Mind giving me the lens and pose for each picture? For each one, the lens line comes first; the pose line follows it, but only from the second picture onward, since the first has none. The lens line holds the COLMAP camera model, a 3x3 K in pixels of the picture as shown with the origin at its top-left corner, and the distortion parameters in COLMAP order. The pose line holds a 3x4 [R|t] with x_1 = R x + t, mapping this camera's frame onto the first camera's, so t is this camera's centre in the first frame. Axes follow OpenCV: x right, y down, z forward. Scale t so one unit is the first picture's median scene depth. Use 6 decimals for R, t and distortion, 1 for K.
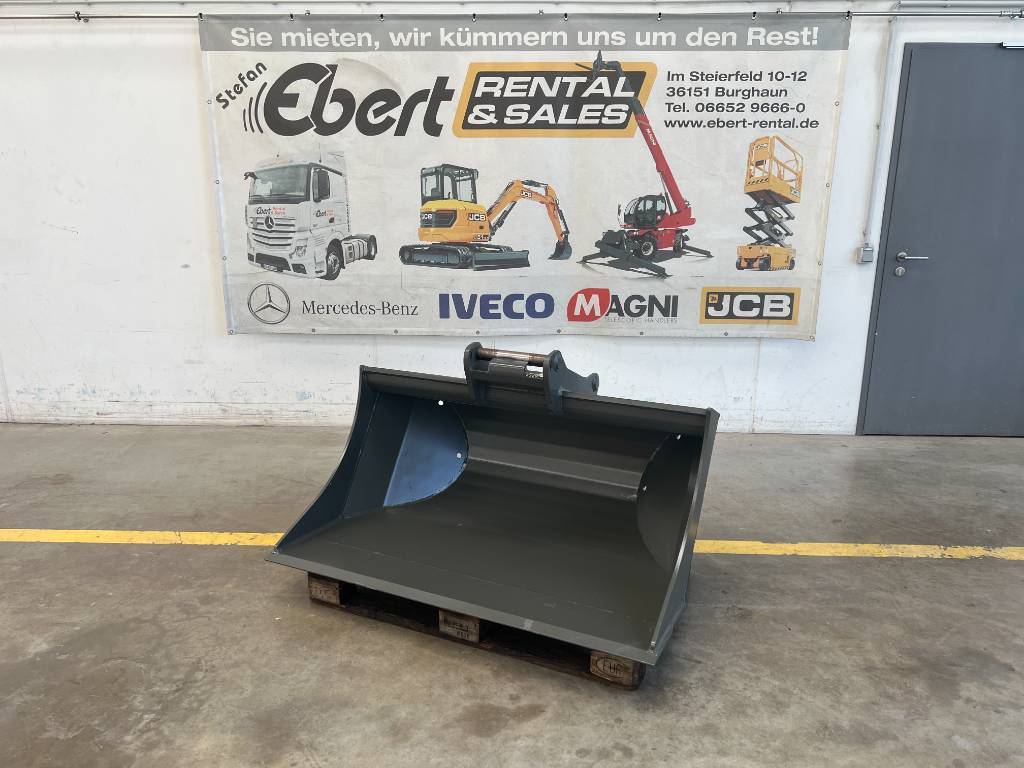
lens RADIAL K [[768.1, 0, 506.8], [0, 768.1, 383.1], [0, 0, 1]] dist [0.032459, -0.030721]
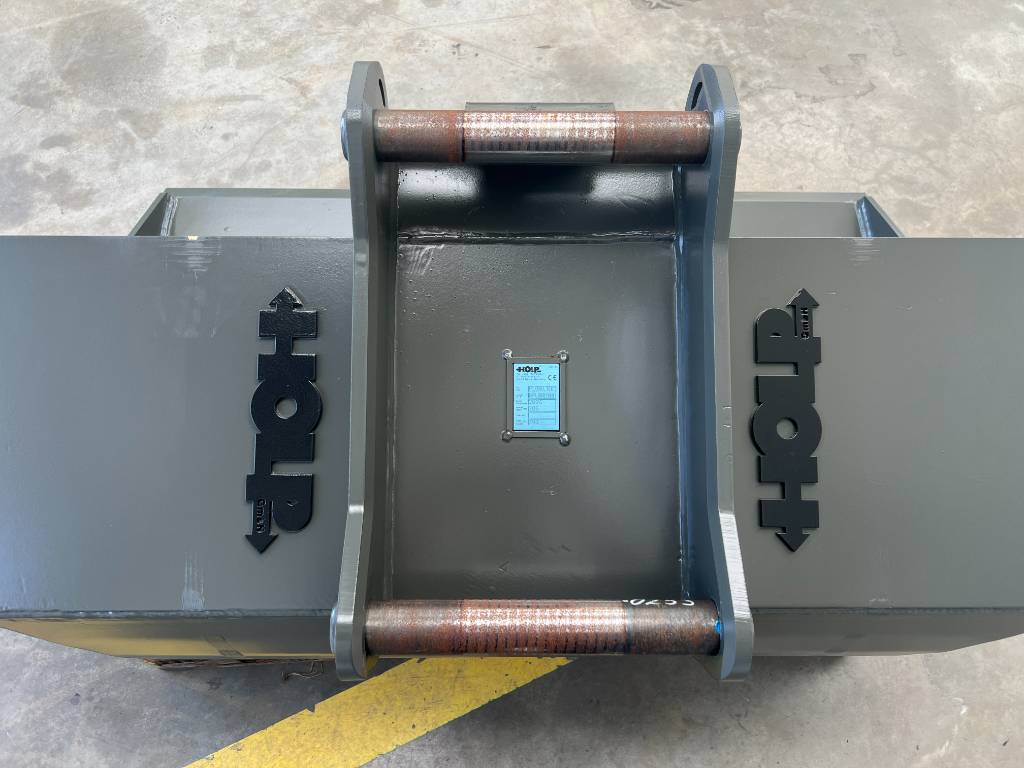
lens RADIAL K [[768.1, 0, 506.8], [0, 768.1, 383.1], [0, 0, 1]] dist [0.032459, -0.030721]
pose [[-0.888862, 0.396210, -0.230090, 0.100741], [-0.132905, 0.257630, 0.957060, -0.224221], [0.438474, 0.881274, -0.176339, 0.986924]]
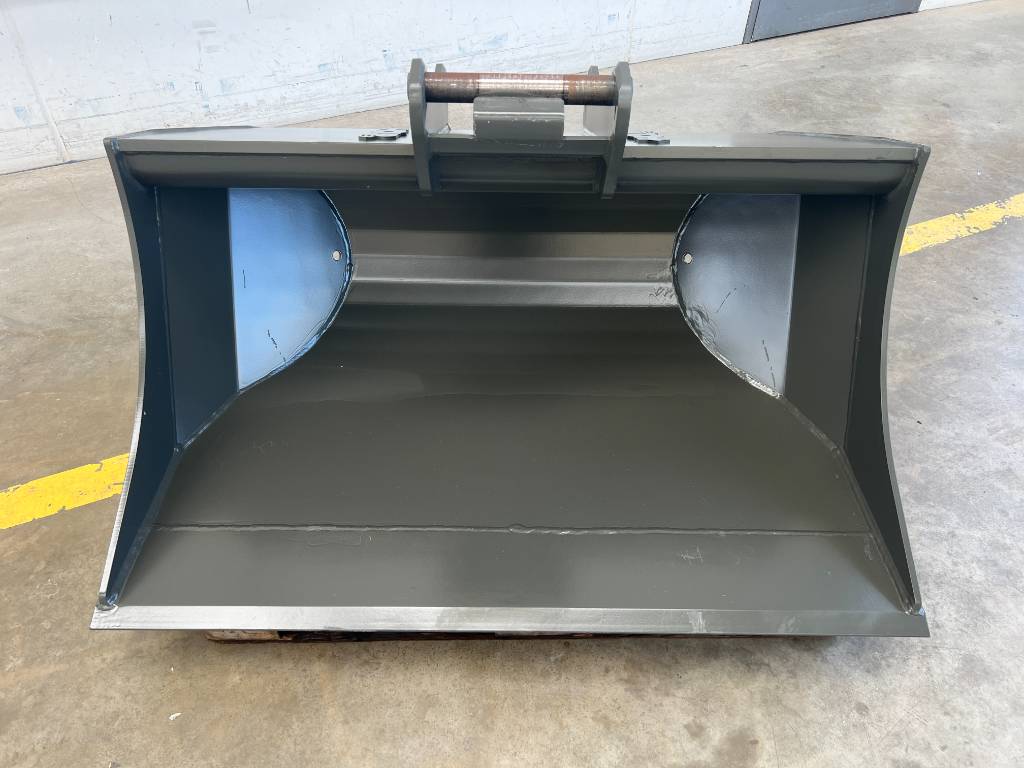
lens RADIAL K [[768.1, 0, 506.8], [0, 768.1, 383.1], [0, 0, 1]] dist [0.032459, -0.030721]
pose [[0.897842, -0.302969, 0.319515, -0.168847], [0.101579, 0.848590, 0.519208, -0.106926], [-0.428441, -0.433711, 0.792675, 0.515071]]
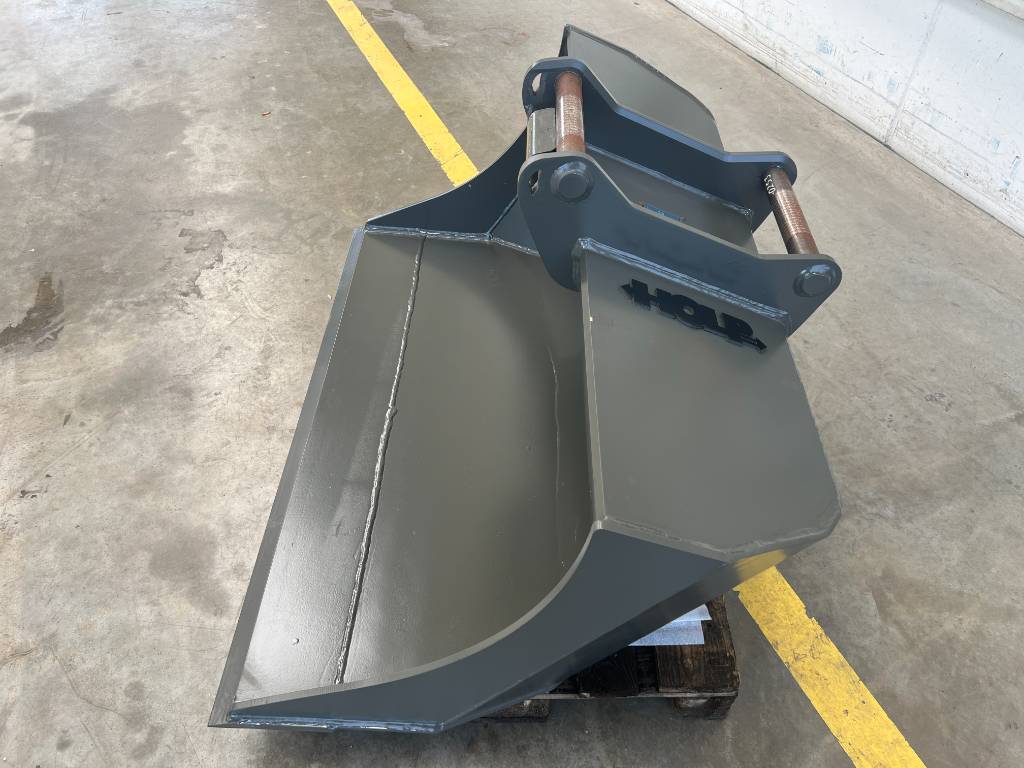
lens RADIAL K [[768.1, 0, 506.8], [0, 768.1, 383.1], [0, 0, 1]] dist [0.032459, -0.030721]
pose [[0.420604, 0.650348, -0.632566, 0.336861], [-0.233651, 0.751369, 0.617132, -0.169635], [0.876641, -0.111769, 0.467984, 0.658382]]
